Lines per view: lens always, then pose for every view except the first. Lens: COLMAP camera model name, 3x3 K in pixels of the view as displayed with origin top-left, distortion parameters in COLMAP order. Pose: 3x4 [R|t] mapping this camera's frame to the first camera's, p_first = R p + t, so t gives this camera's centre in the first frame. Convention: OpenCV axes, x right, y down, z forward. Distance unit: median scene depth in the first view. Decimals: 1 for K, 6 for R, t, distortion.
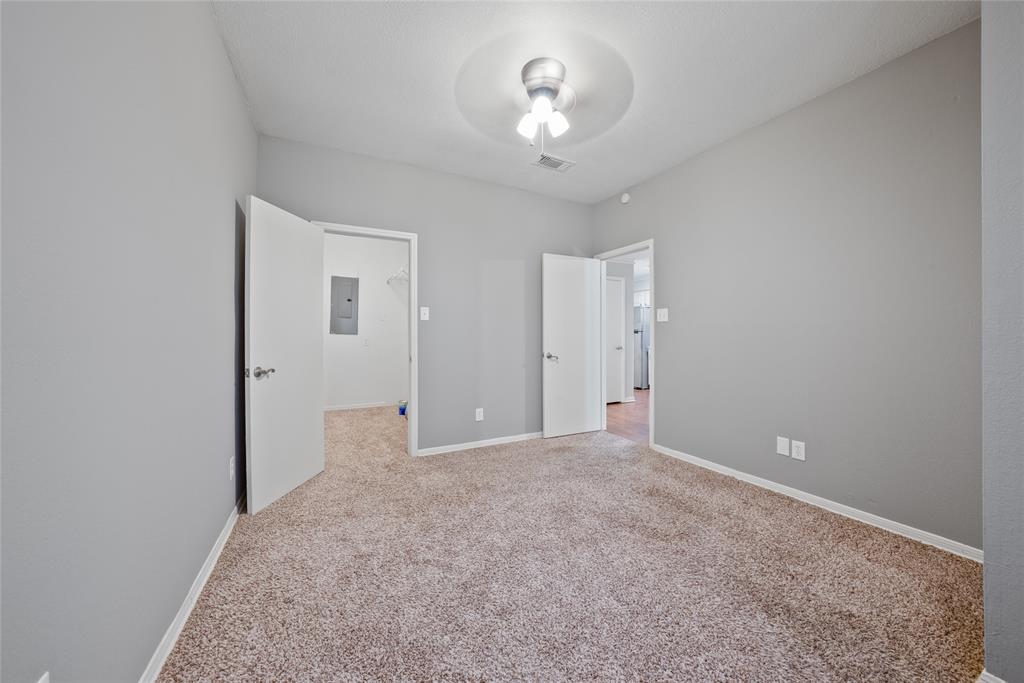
lens RADIAL K [[373.3, 0, 512.9], [0, 373.3, 338.8], [0, 0, 1]] dist [-0.021248, 0.003761]
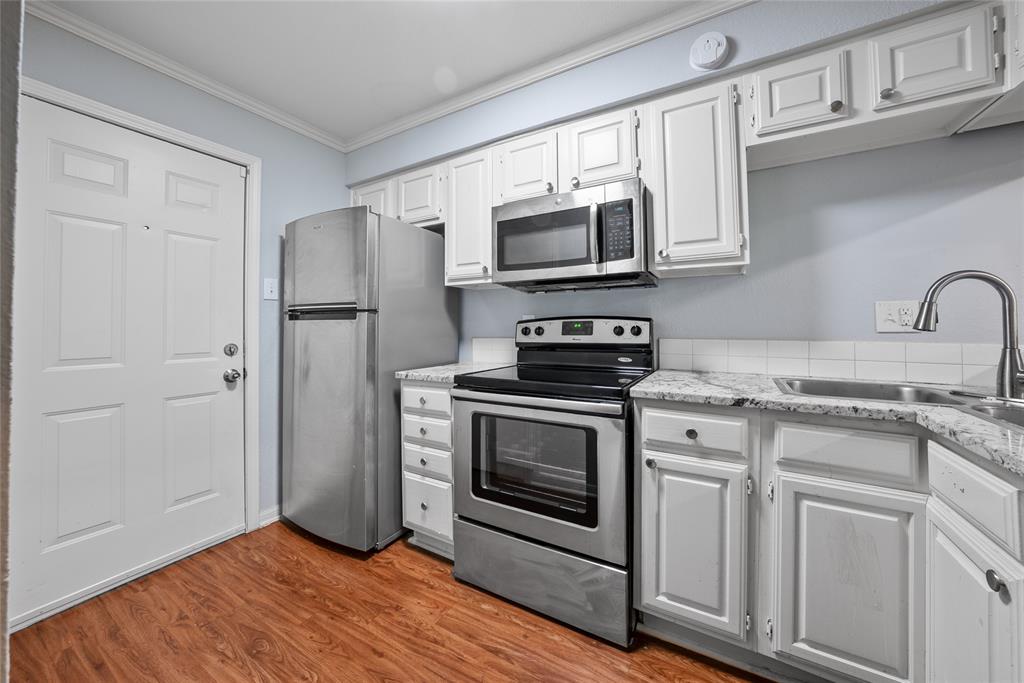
lens RADIAL K [[373.3, 0, 512.2], [0, 373.3, 314.9], [0, 0, 1]] dist [-0.021248, 0.003761]
pose [[0.831952, 0.005054, 0.554824, 0.288082], [0.010418, 0.999640, -0.024728, -0.010269], [-0.554749, 0.026353, 0.831600, 0.749899]]
